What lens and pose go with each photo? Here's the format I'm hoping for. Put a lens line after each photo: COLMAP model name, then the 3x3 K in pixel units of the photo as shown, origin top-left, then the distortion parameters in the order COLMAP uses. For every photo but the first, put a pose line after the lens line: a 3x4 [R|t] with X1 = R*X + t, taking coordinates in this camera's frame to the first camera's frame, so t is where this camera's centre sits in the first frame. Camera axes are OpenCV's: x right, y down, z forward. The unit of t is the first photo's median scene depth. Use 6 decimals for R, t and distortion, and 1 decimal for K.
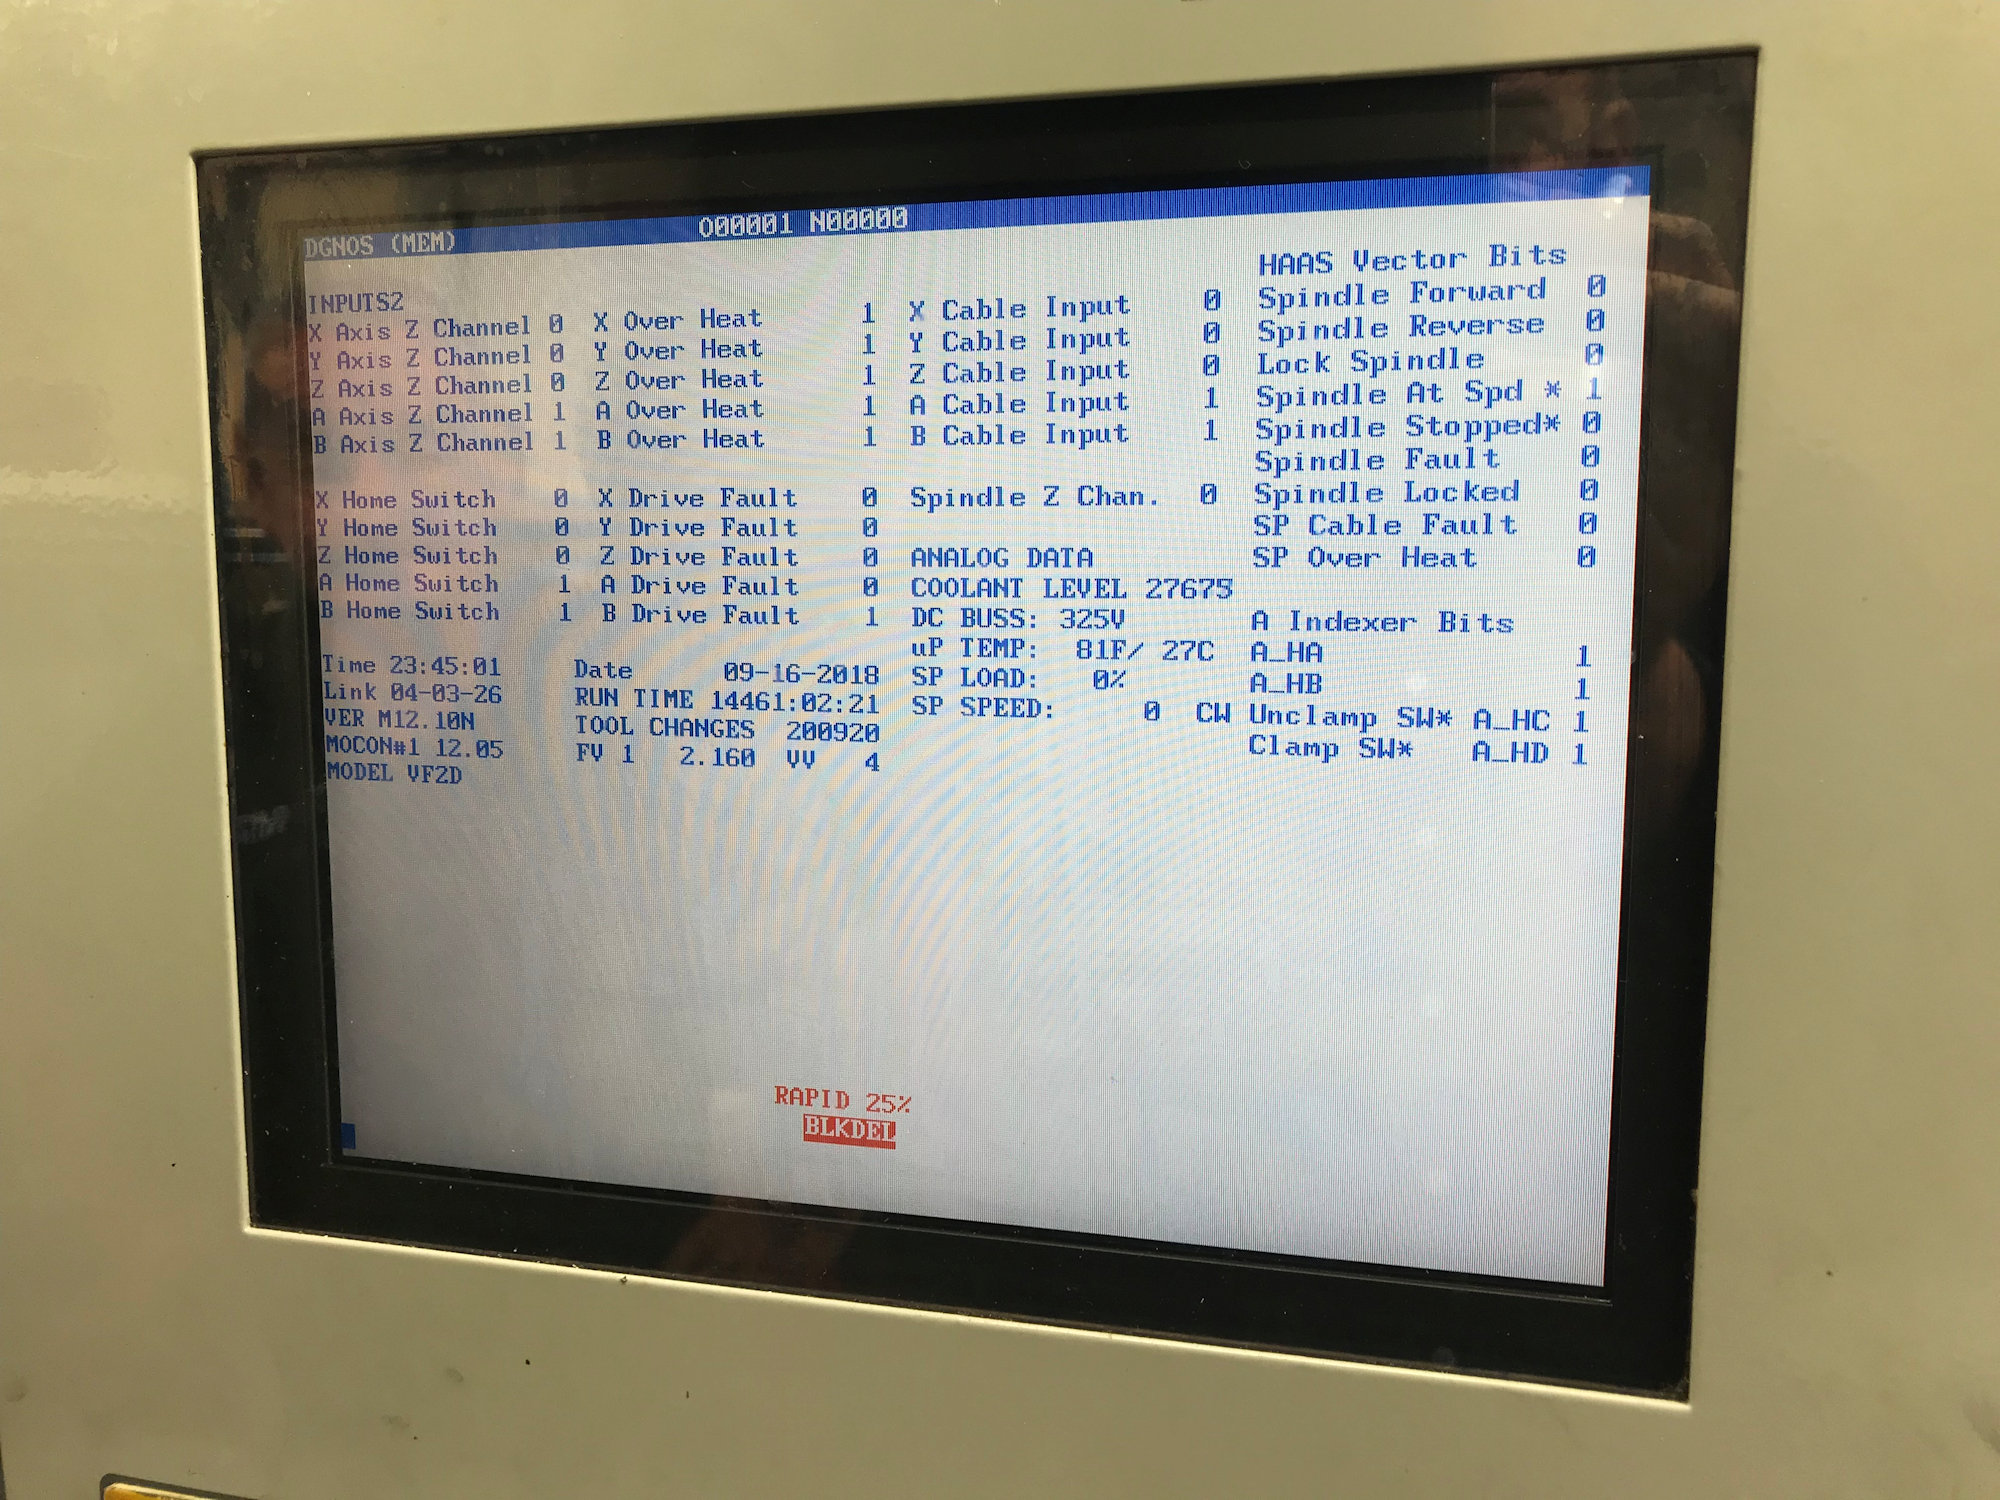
lens RADIAL K [[1626.7, 0, 989.4], [0, 1626.7, 749.5], [0, 0, 1]] dist [0.031258, -0.039154]
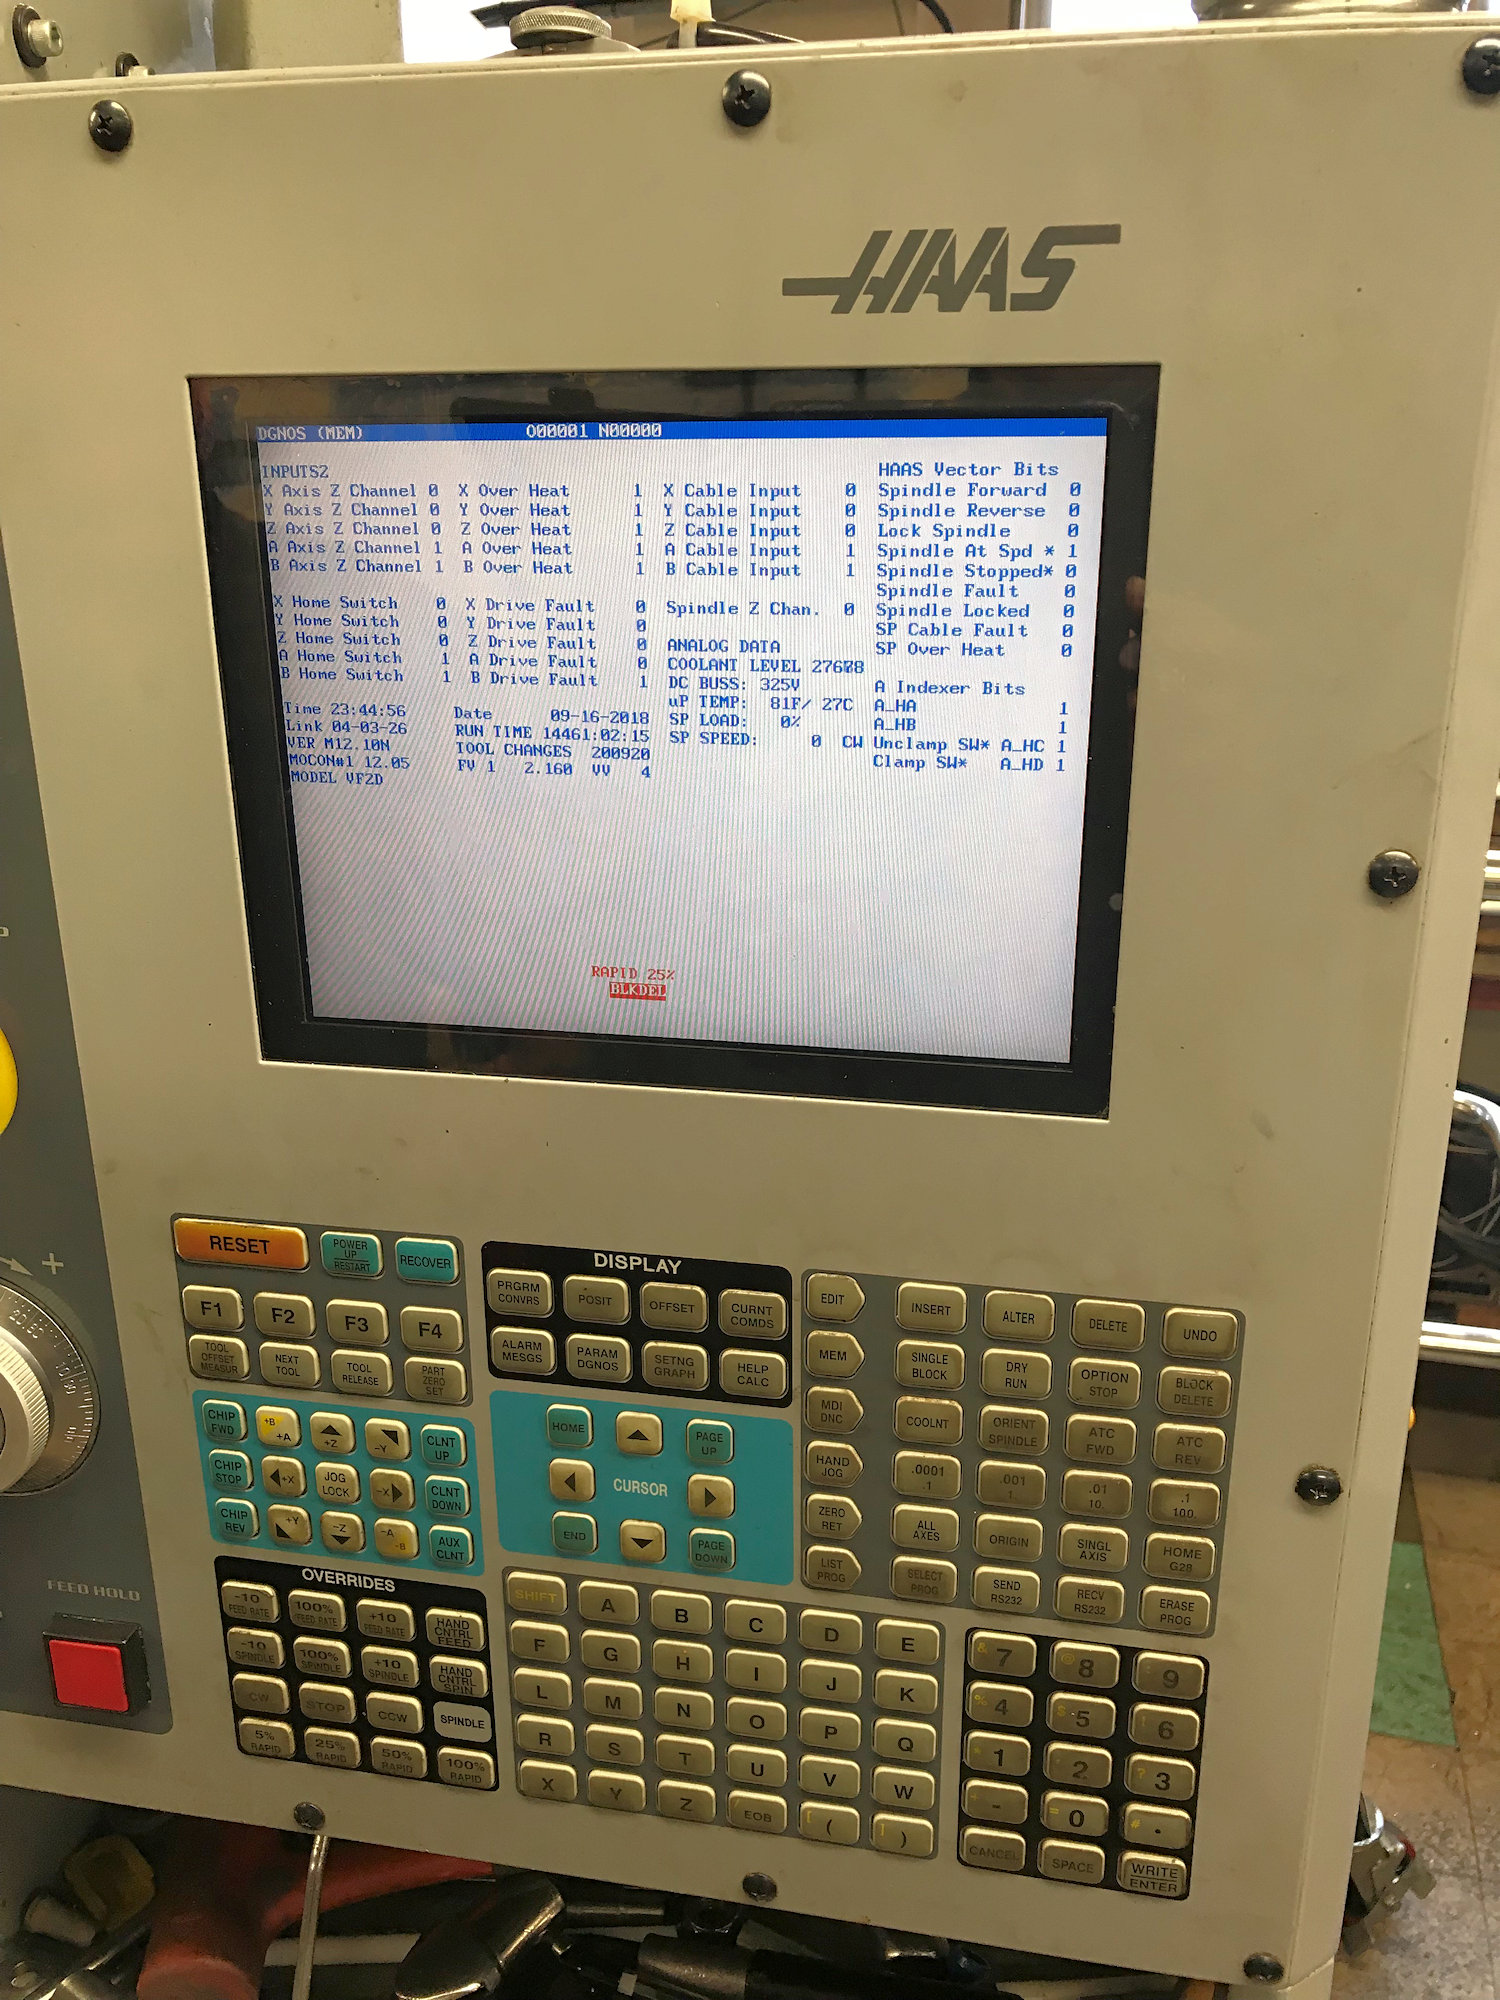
lens RADIAL K [[1626.7, 0, 753.4], [0, 1626.7, 1002.1], [0, 0, 1]] dist [0.031258, -0.039154]
pose [[0.997792, -0.028872, 0.059819, -0.070112], [0.014848, 0.974750, 0.222803, -0.131543], [-0.064741, -0.221423, 0.973026, -0.666167]]
